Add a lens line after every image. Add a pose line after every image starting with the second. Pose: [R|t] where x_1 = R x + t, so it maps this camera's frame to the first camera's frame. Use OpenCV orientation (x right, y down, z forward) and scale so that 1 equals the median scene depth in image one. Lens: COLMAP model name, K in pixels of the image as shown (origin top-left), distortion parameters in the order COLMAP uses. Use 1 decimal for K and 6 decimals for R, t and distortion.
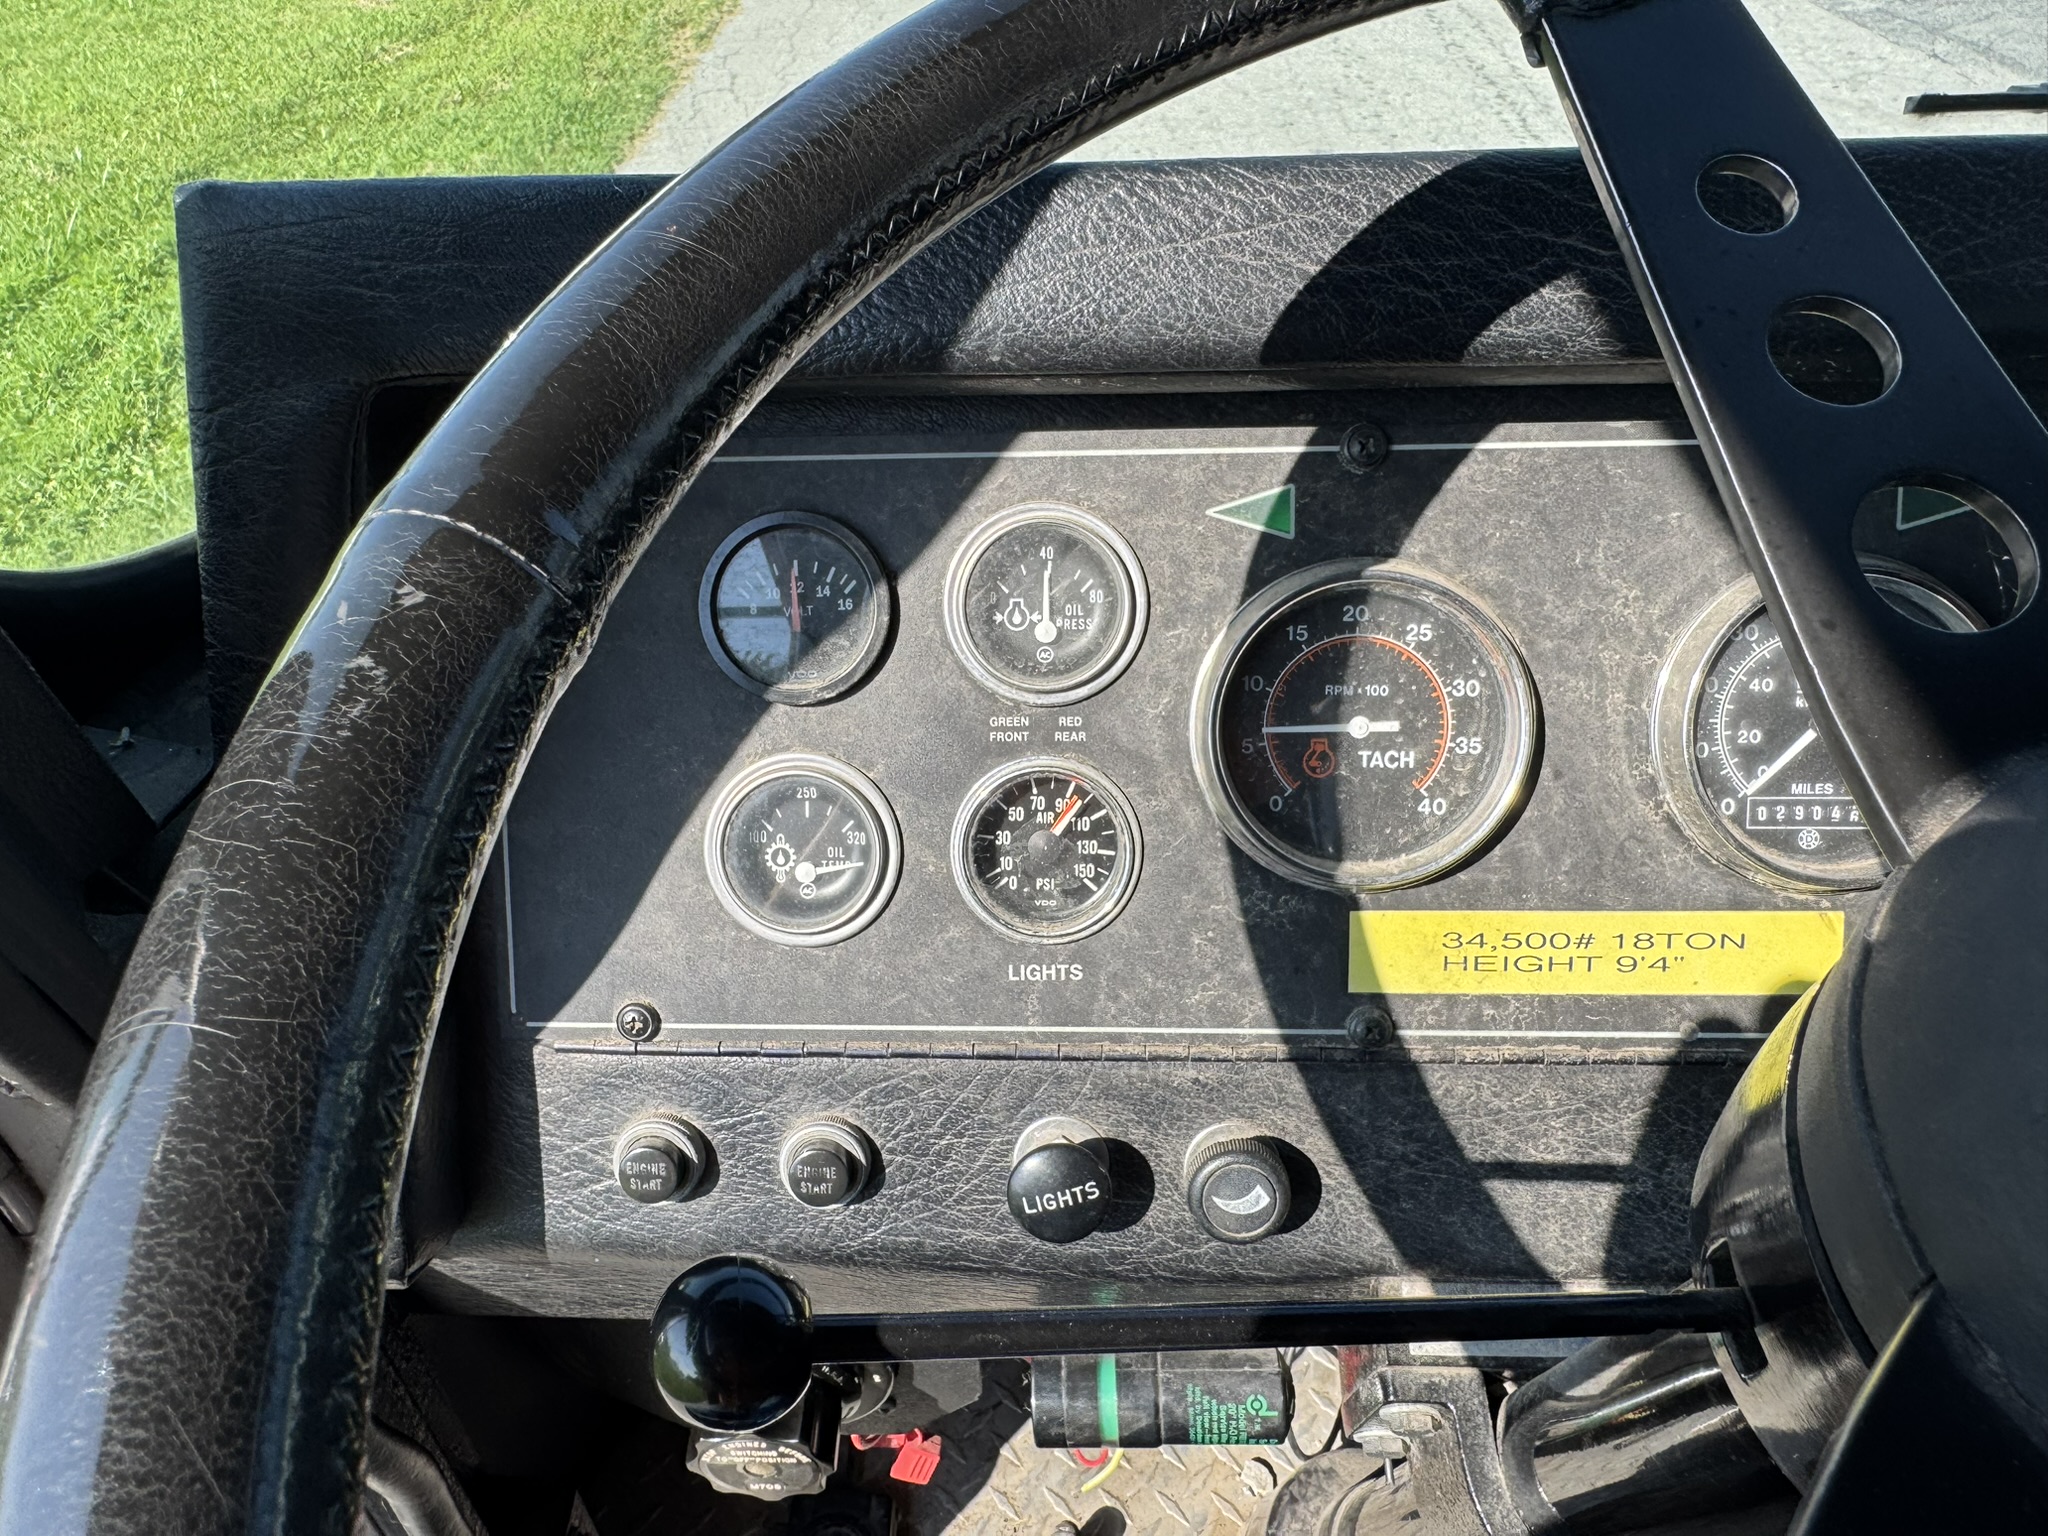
lens RADIAL K [[1474.9, 0, 1006.4], [0, 1474.9, 751.4], [0, 0, 1]] dist [0.001726, -0.003180]
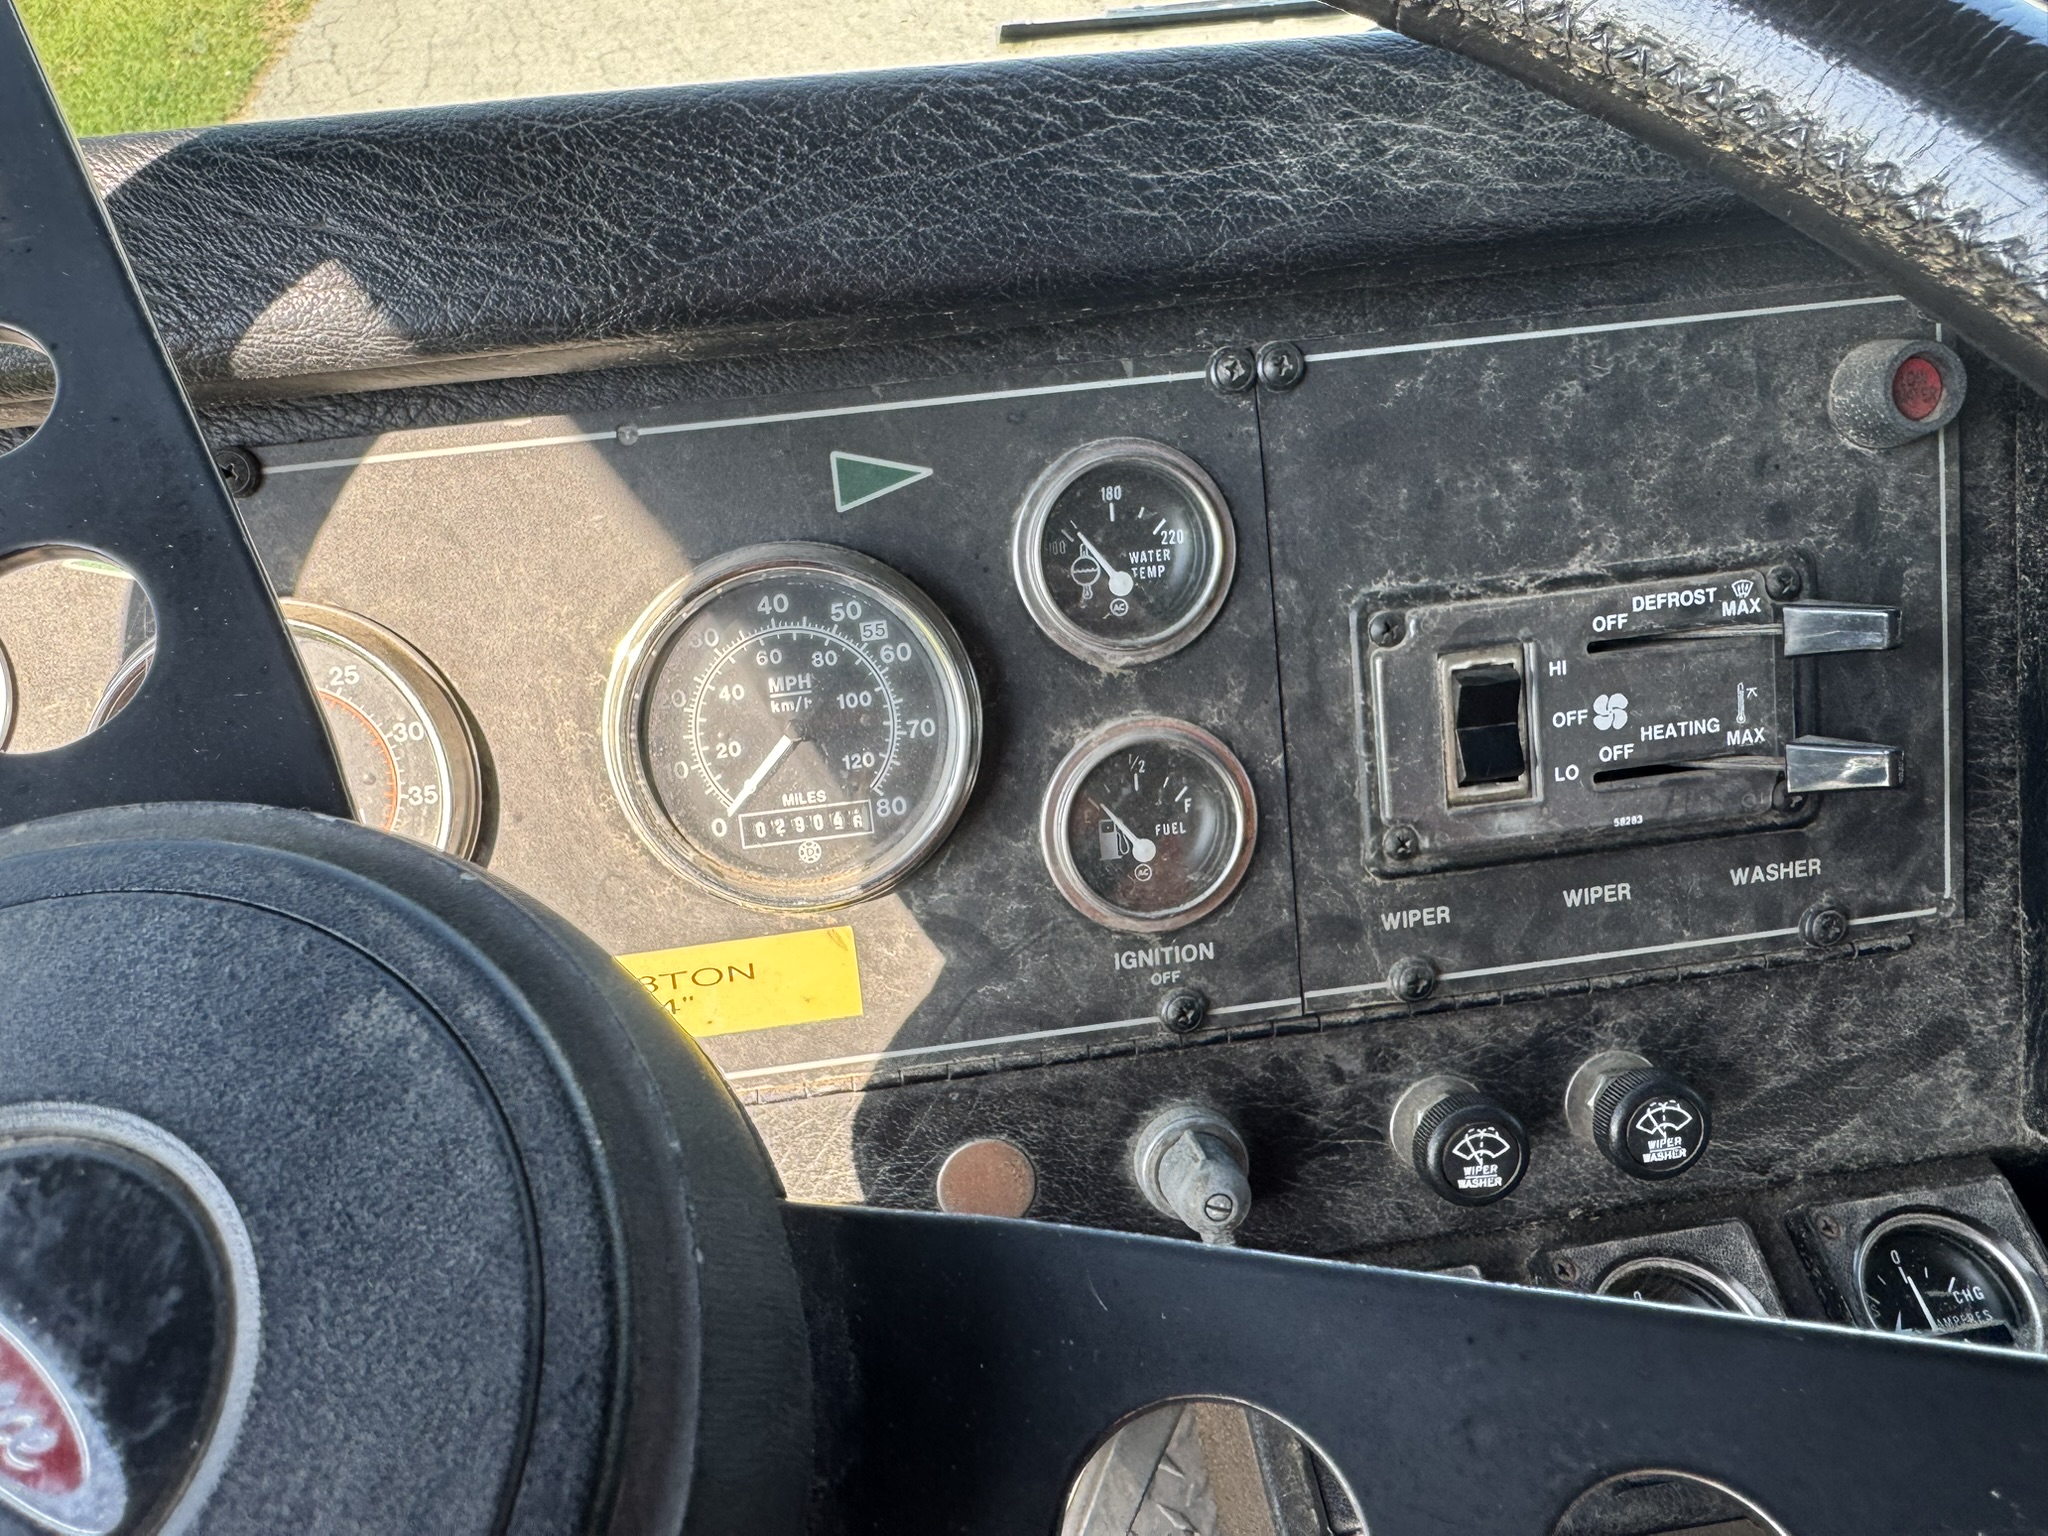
lens RADIAL K [[1474.9, 0, 968.2], [0, 1474.9, 758.4], [0, 0, 1]] dist [0.001726, -0.003180]
pose [[0.982598, -0.119847, 0.141904, 0.512623], [0.115034, 0.992487, 0.041679, -0.025606], [-0.145833, -0.024630, 0.989003, 0.071648]]
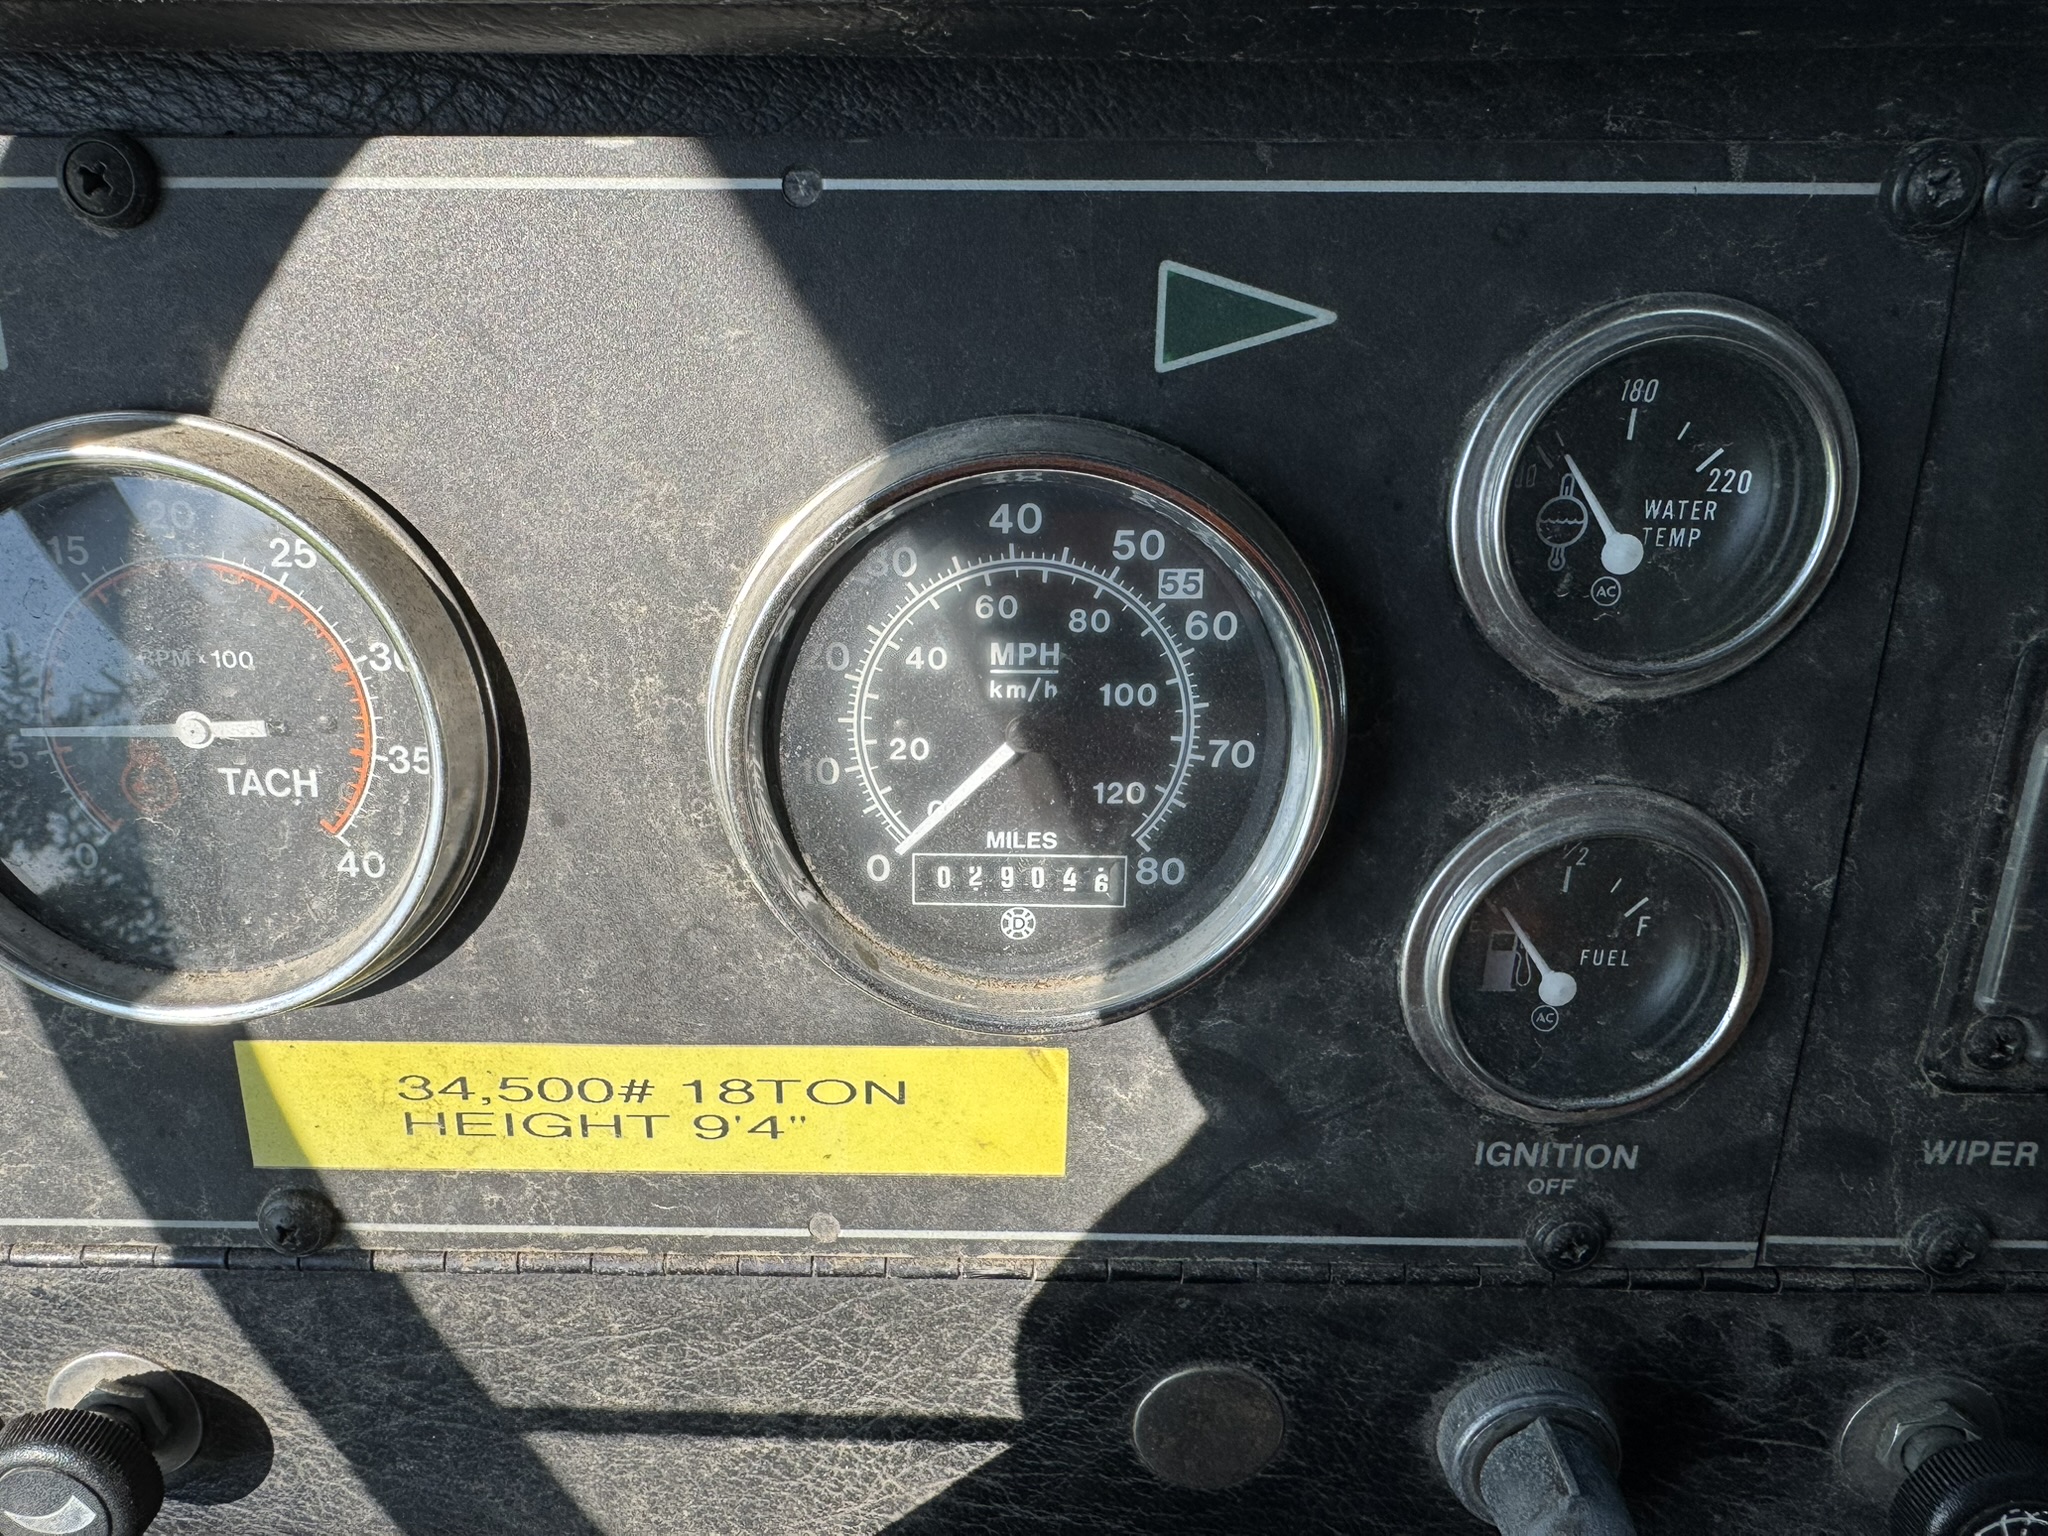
lens RADIAL K [[1474.9, 0, 955.6], [0, 1474.9, 763.6], [0, 0, 1]] dist [0.001726, -0.003180]
pose [[0.998640, -0.002024, 0.052093, 0.486003], [-0.008599, 0.979164, 0.202890, -0.115386], [-0.051418, -0.203062, 0.977815, 0.453246]]
